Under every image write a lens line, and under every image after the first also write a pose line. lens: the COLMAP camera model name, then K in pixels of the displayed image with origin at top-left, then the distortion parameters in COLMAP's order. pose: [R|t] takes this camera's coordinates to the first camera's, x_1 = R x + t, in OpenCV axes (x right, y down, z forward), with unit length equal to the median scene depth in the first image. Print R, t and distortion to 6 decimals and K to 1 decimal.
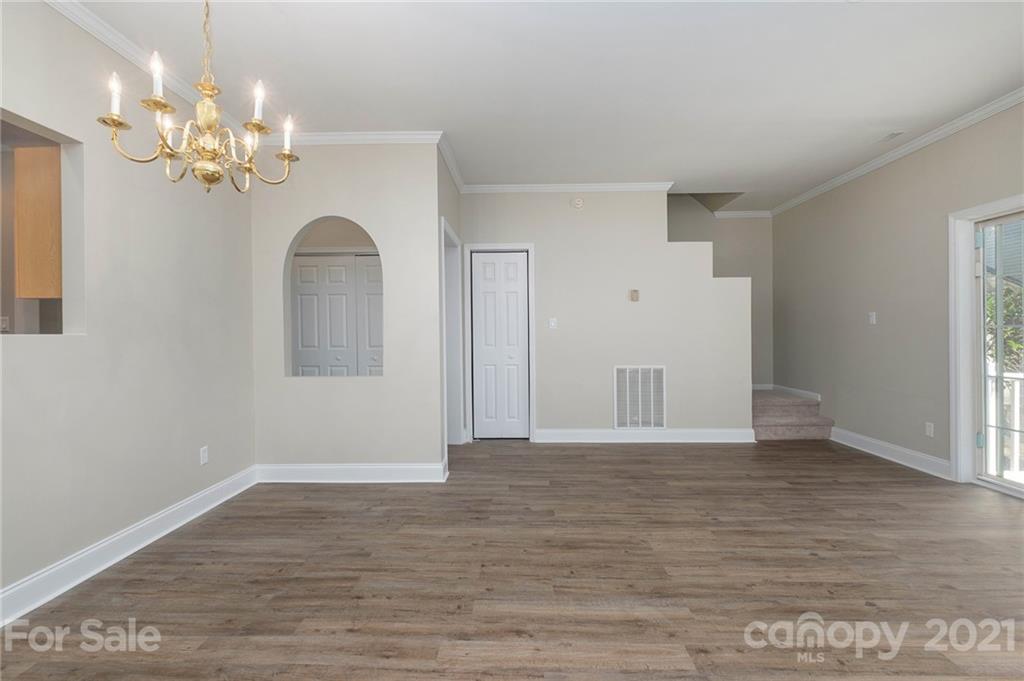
lens RADIAL K [[449.1, 0, 505.6], [0, 449.1, 338.9], [0, 0, 1]] dist [-0.005735, -0.001308]
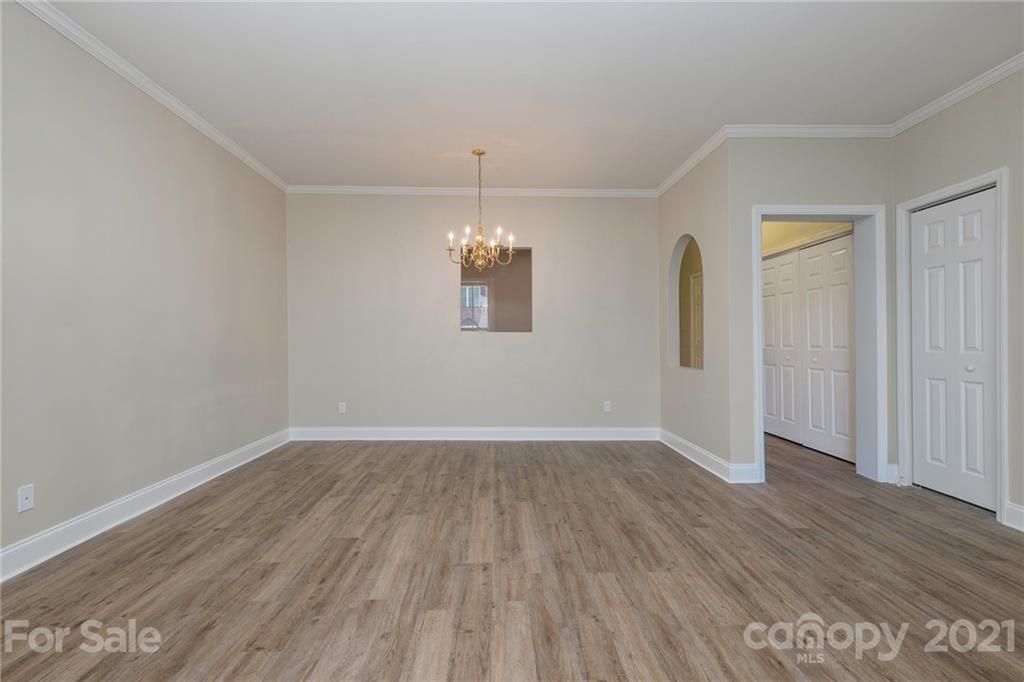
lens RADIAL K [[449.1, 0, 504.0], [0, 449.1, 341.7], [0, 0, 1]] dist [-0.005735, -0.001308]
pose [[0.063345, 0.015107, -0.997877, 1.018007], [-0.023943, 0.999621, 0.013613, 0.013724], [0.997704, 0.023030, 0.063683, 0.563084]]
